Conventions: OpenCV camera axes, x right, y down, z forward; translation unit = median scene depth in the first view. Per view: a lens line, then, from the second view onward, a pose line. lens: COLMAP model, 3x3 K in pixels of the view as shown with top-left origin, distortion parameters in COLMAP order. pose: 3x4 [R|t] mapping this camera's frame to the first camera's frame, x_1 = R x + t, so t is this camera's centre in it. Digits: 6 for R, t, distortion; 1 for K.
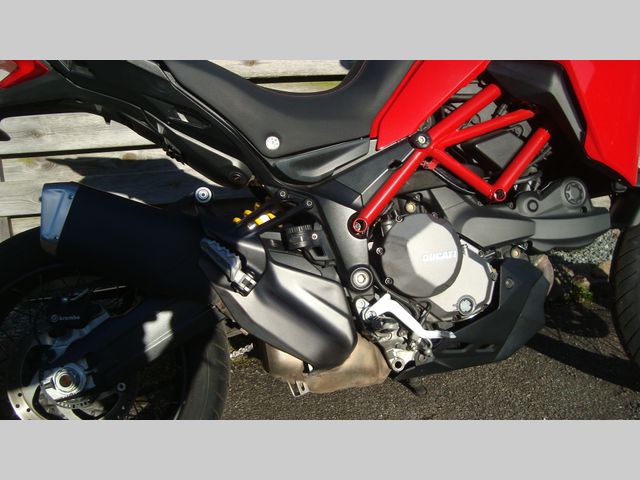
lens RADIAL K [[580.1, 0, 320.0], [0, 580.1, 240.0], [0, 0, 1]] dist [-0.197006, 0.191346]
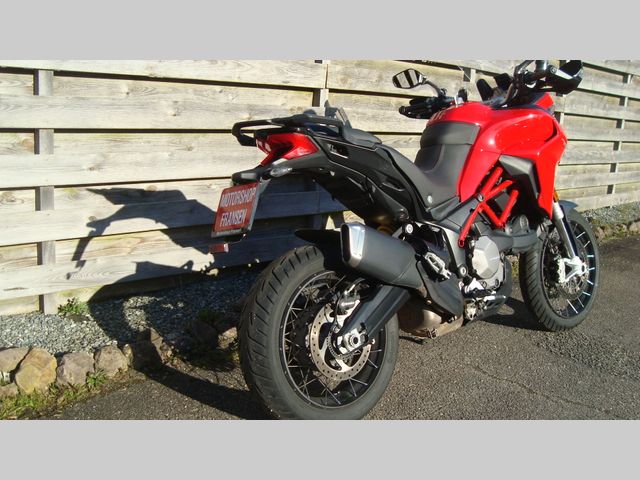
lens RADIAL K [[580.1, 0, 320.0], [0, 580.1, 240.0], [0, 0, 1]] dist [-0.197006, 0.191346]
pose [[0.873784, -0.024361, 0.485704, -0.635522], [0.033306, 0.999397, -0.009791, -0.016356], [-0.485173, 0.024732, 0.874068, -0.215372]]
